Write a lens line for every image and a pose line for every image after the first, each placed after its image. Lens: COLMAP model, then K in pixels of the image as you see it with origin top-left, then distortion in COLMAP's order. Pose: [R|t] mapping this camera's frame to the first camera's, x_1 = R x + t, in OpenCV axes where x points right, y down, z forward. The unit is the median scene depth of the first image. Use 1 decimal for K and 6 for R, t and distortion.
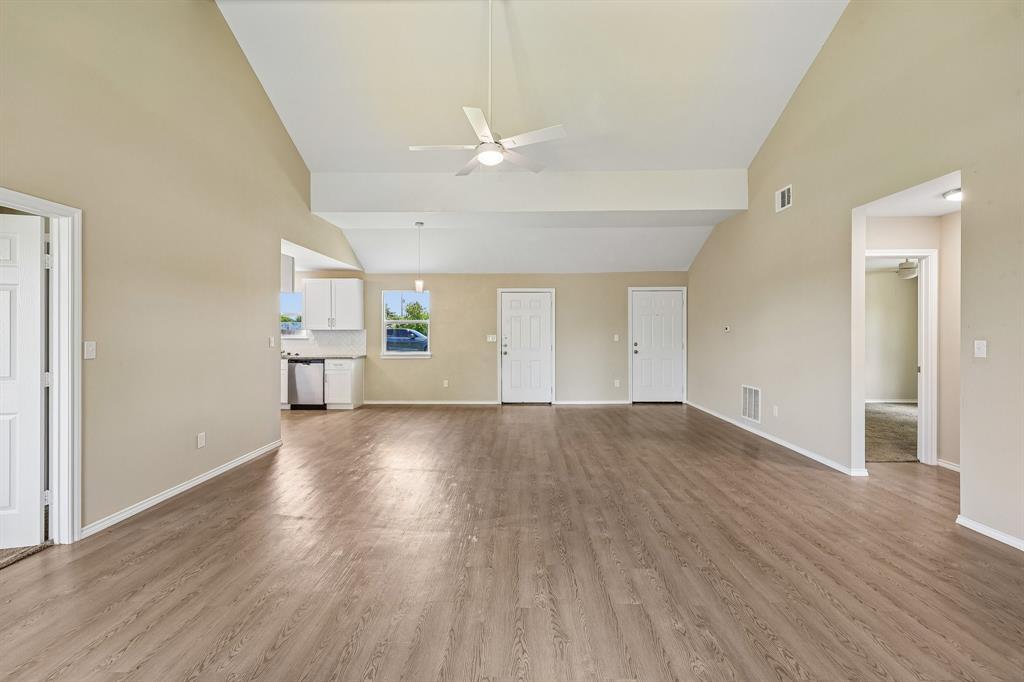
lens RADIAL K [[429.7, 0, 513.6], [0, 429.7, 329.7], [0, 0, 1]] dist [-0.001309, 0.001161]
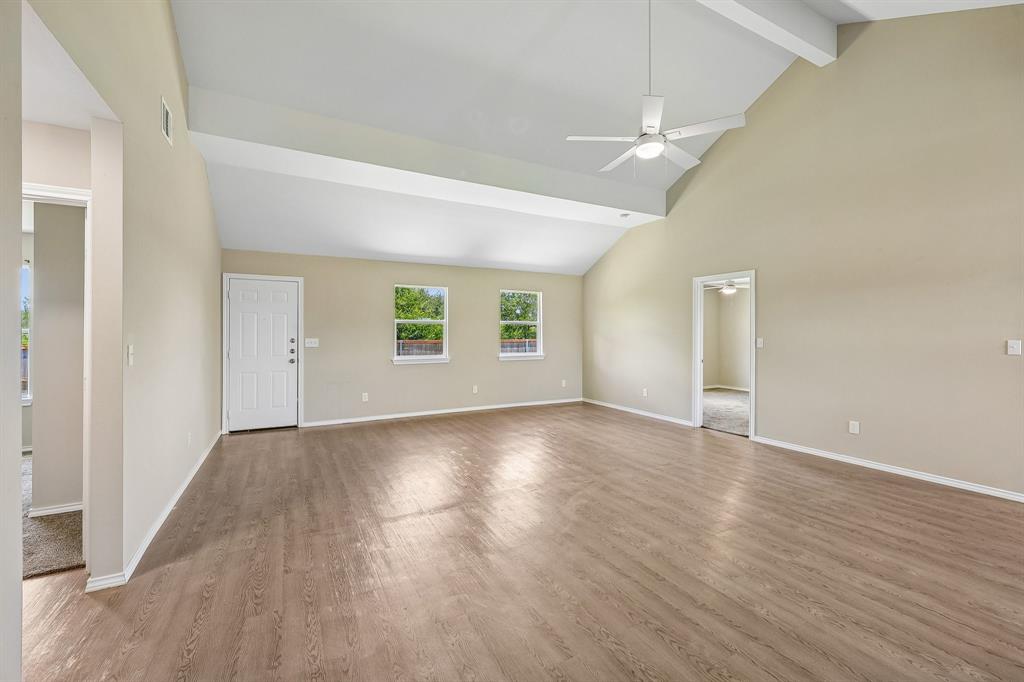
lens RADIAL K [[429.7, 0, 515.4], [0, 429.7, 336.0], [0, 0, 1]] dist [-0.001309, 0.001161]
pose [[-0.876011, 0.004731, -0.482268, 0.361598], [0.005055, 0.999987, 0.000628, 0.004895], [0.482265, -0.001888, -0.876023, 0.921386]]
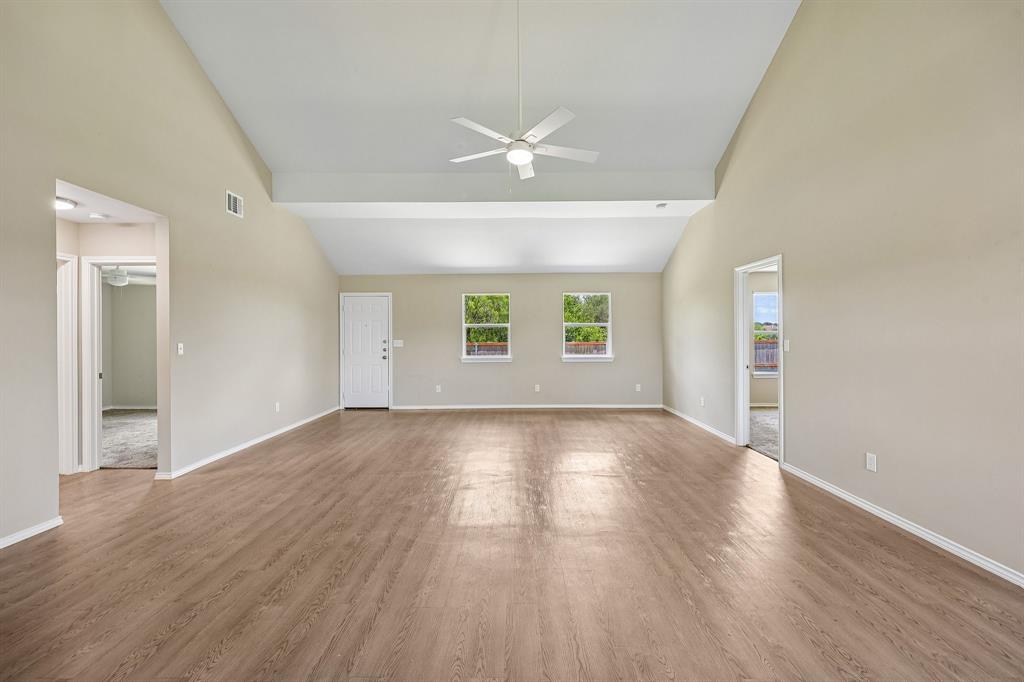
lens RADIAL K [[429.7, 0, 510.3], [0, 429.7, 336.9], [0, 0, 1]] dist [-0.001309, 0.001161]
pose [[-0.999977, 0.006768, -0.000348, -0.015914], [0.006770, 0.999965, -0.004907, 0.007408], [0.000315, -0.004910, -0.999988, 1.077313]]
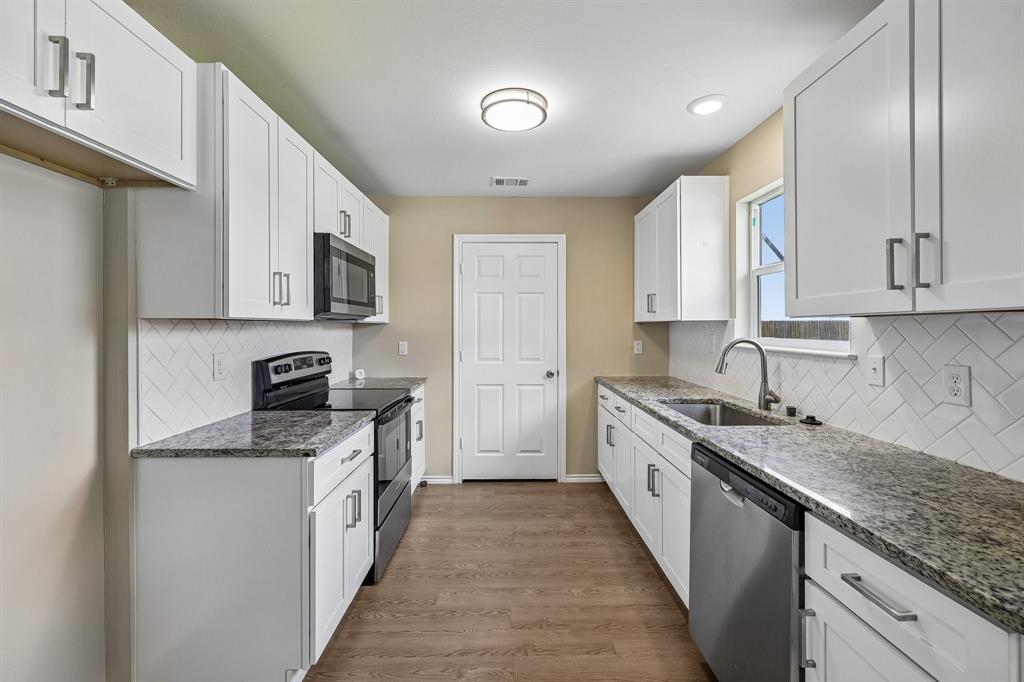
lens RADIAL K [[429.7, 0, 510.9], [0, 429.7, 326.3], [0, 0, 1]] dist [-0.001309, 0.001161]
pose [[0.019523, -0.003628, -0.999803, -0.325878], [0.004592, 0.999983, -0.003539, 0.006076], [0.999799, -0.004522, 0.019540, 1.004296]]
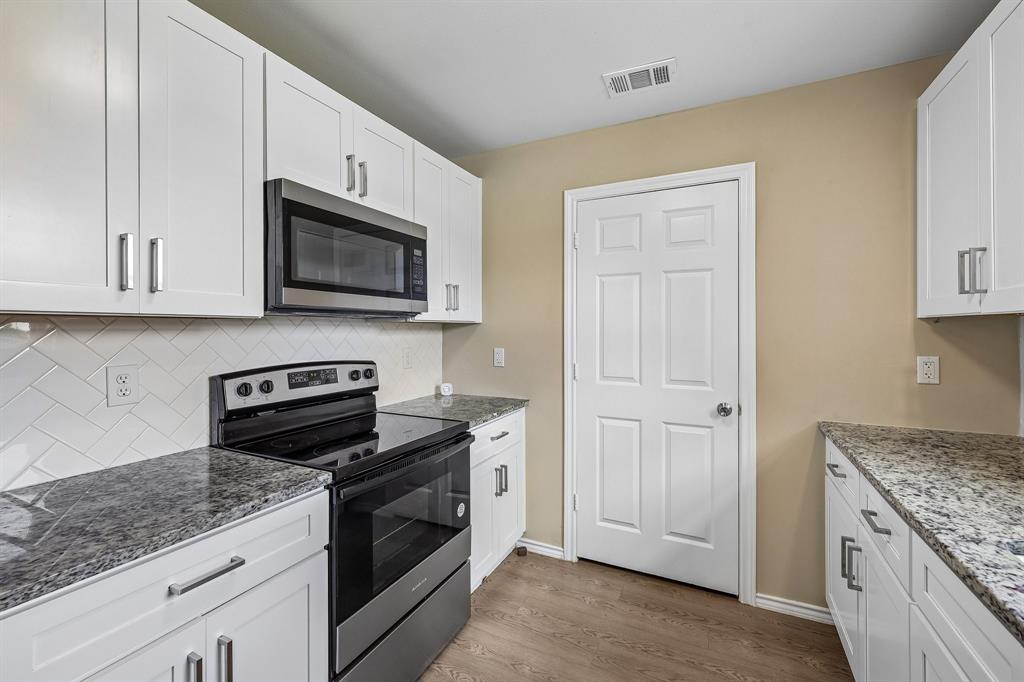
lens RADIAL K [[429.7, 0, 512.3], [0, 429.7, 328.0], [0, 0, 1]] dist [-0.001309, 0.001161]
pose [[-0.434164, -0.003000, -0.900829, -0.526433], [0.003691, 0.999980, -0.005109, 0.006384], [0.900826, -0.005543, -0.434144, 1.063310]]
